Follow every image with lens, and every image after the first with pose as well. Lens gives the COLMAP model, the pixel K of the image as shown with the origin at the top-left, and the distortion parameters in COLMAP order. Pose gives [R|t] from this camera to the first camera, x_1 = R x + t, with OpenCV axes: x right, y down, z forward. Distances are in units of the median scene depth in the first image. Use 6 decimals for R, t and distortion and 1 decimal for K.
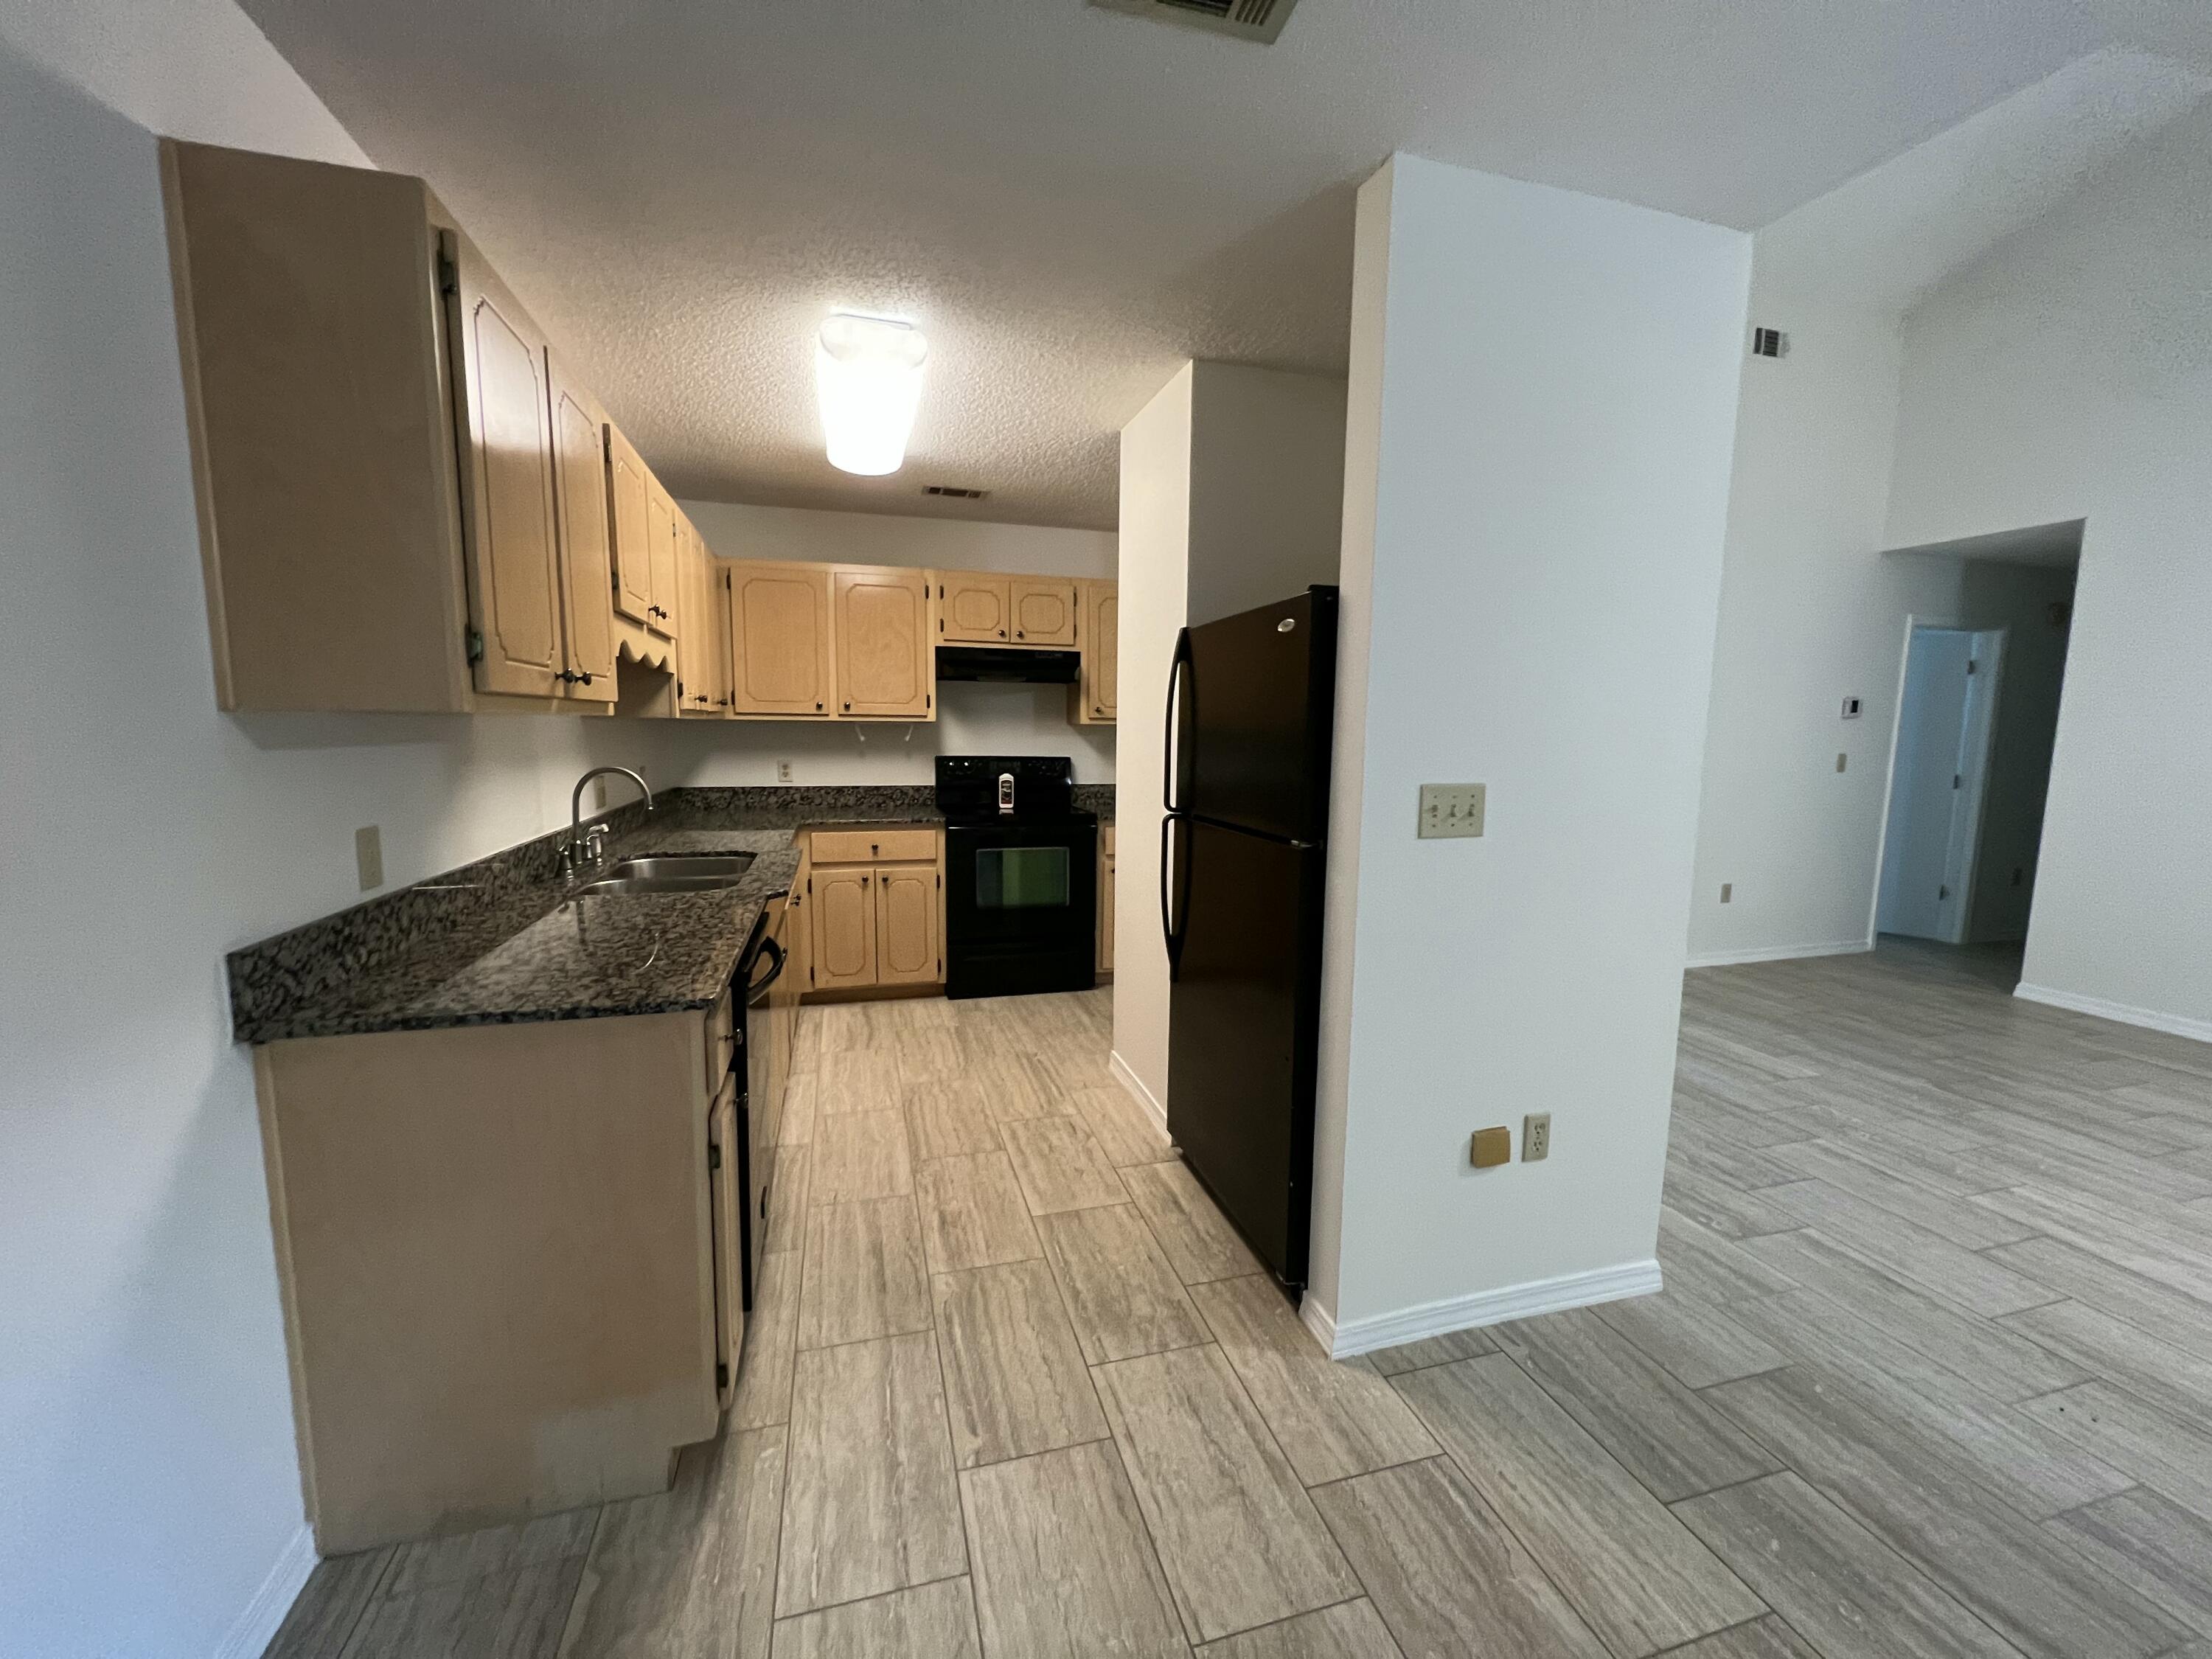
lens RADIAL K [[886.4, 0, 1105.3], [0, 886.4, 832.5], [0, 0, 1]] dist [-0.000571, 0.000346]
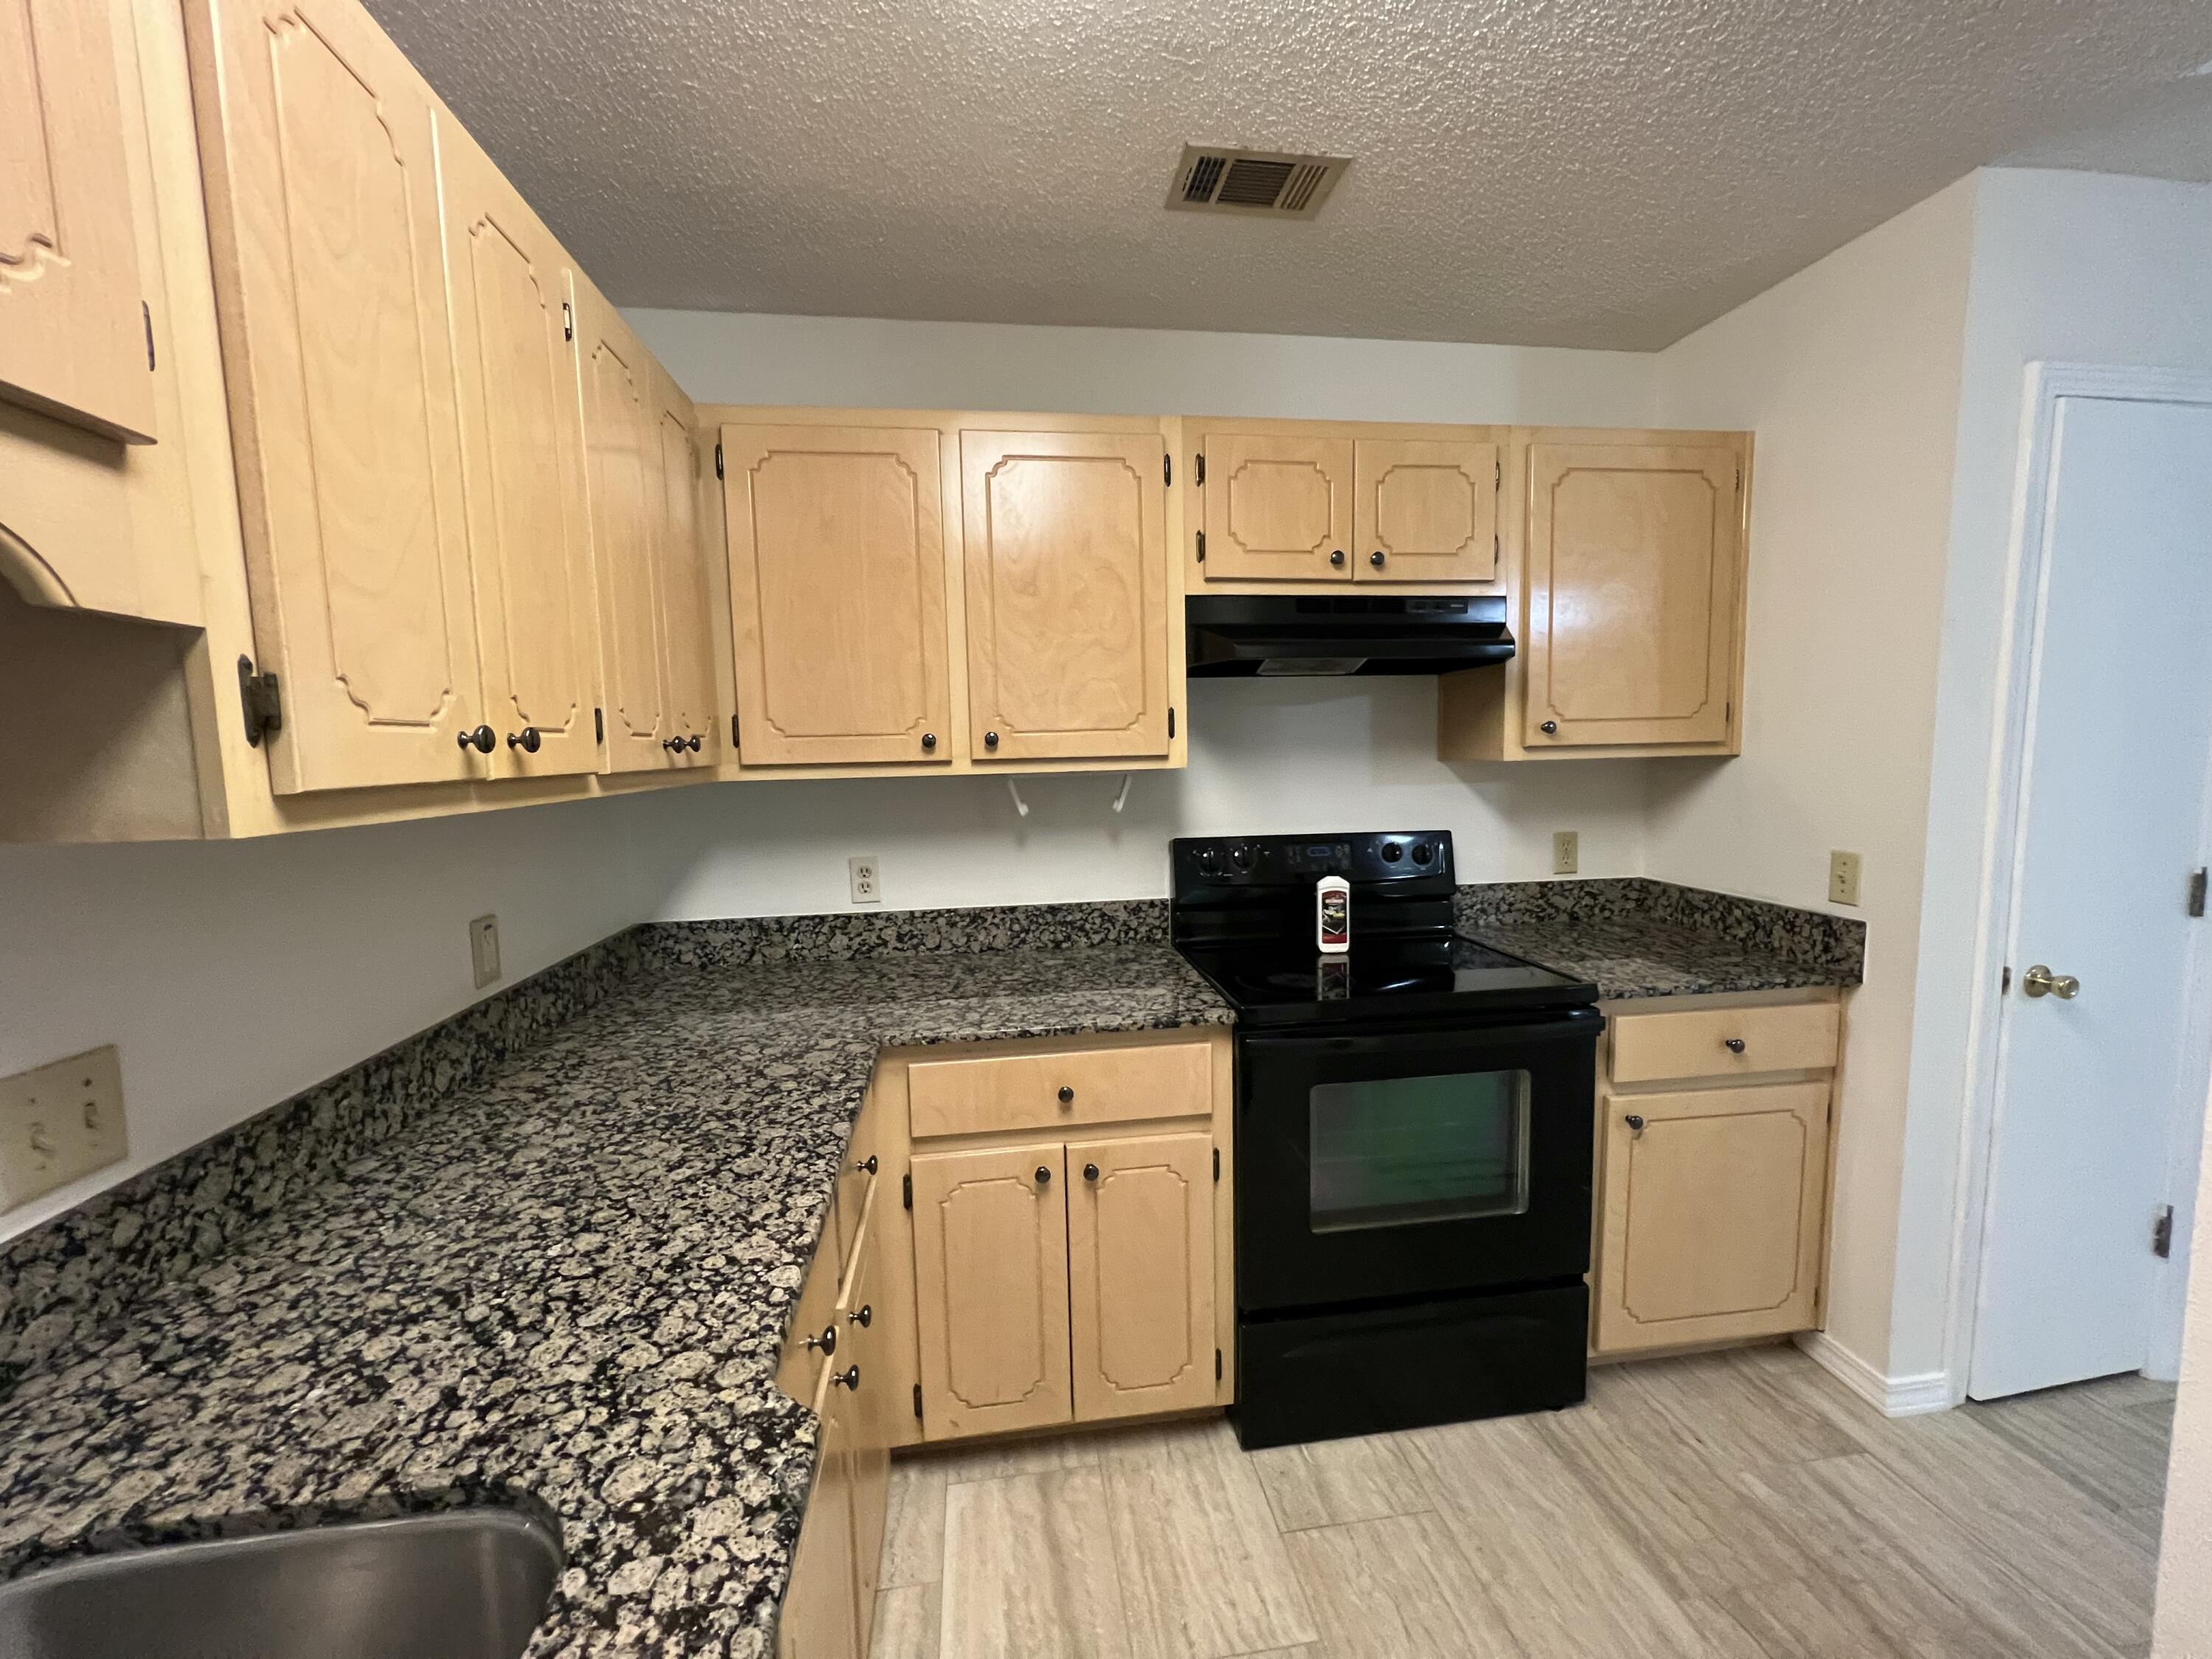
lens RADIAL K [[886.4, 0, 1108.0], [0, 886.4, 831.2], [0, 0, 1]] dist [-0.000571, 0.000346]
pose [[0.989902, -0.020152, -0.140316, -0.243458], [0.016757, 0.999539, -0.025332, -0.120371], [0.140762, 0.022725, 0.989783, 0.808317]]
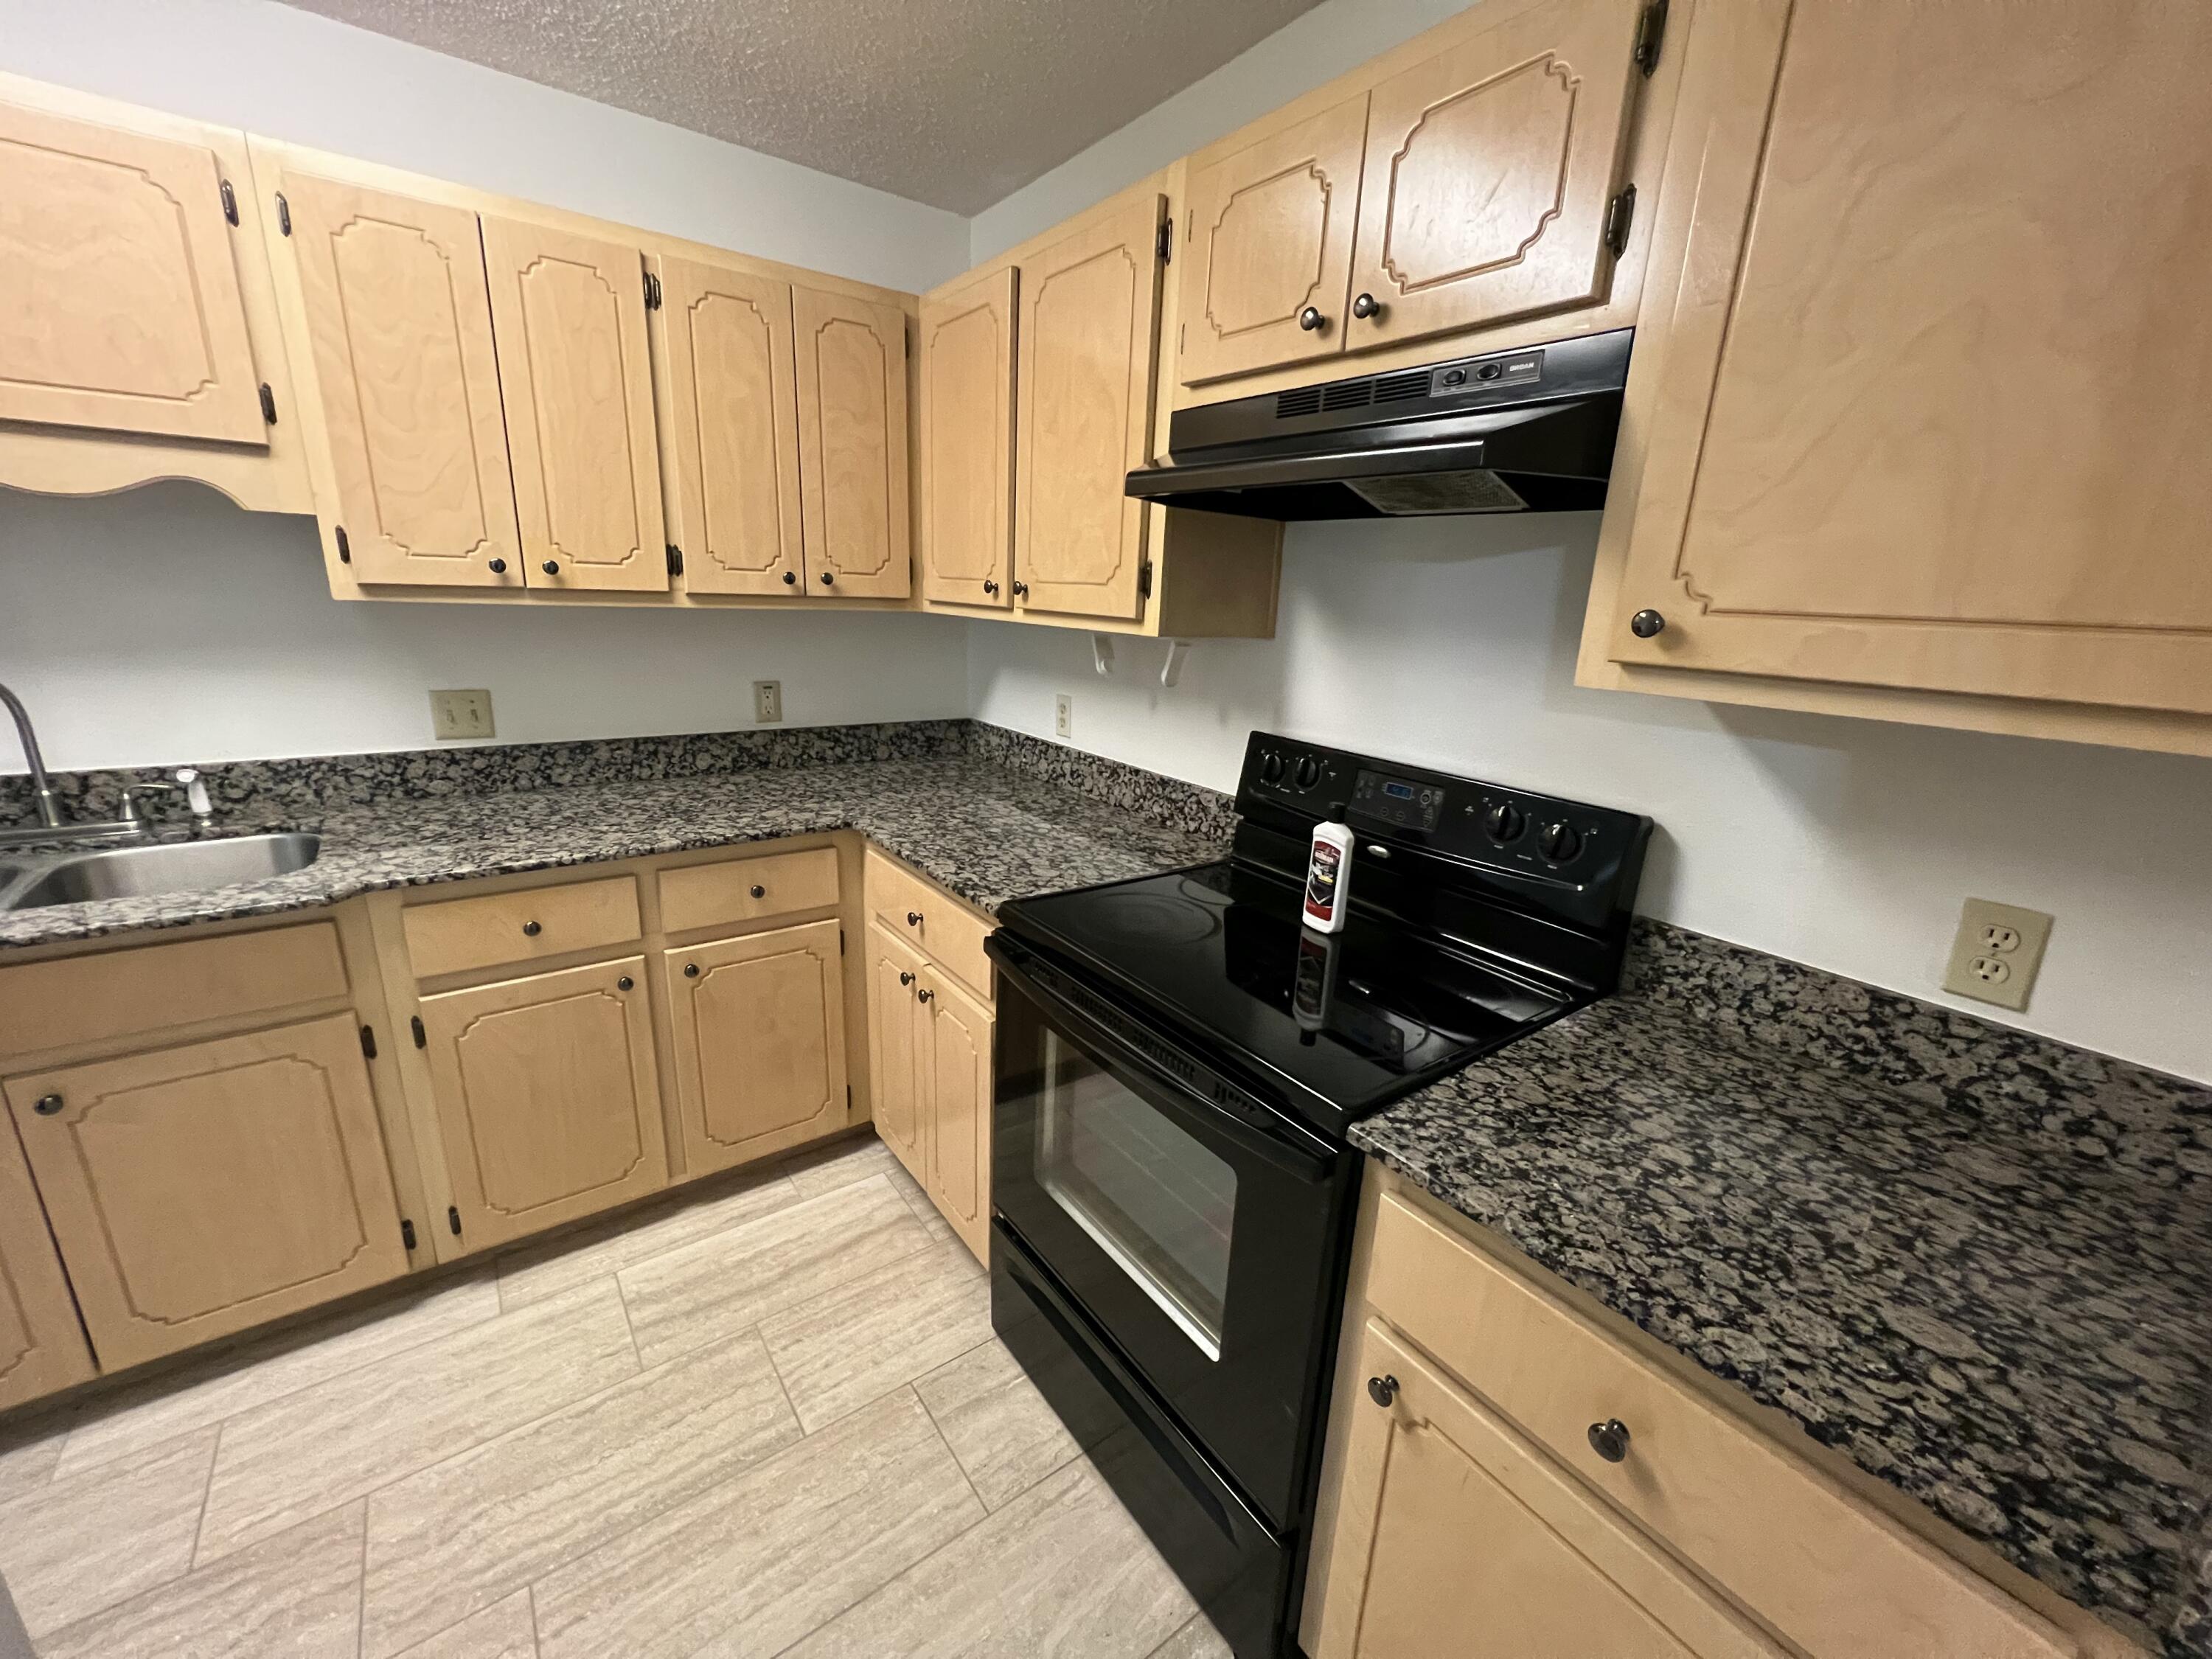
lens RADIAL K [[886.4, 0, 1106.5], [0, 886.4, 831.2], [0, 0, 1]] dist [-0.000571, 0.000346]
pose [[0.352691, 0.253964, -0.900617, 0.208891], [-0.150270, 0.965346, 0.213370, -0.176831], [0.923595, 0.060082, 0.378632, 1.222403]]
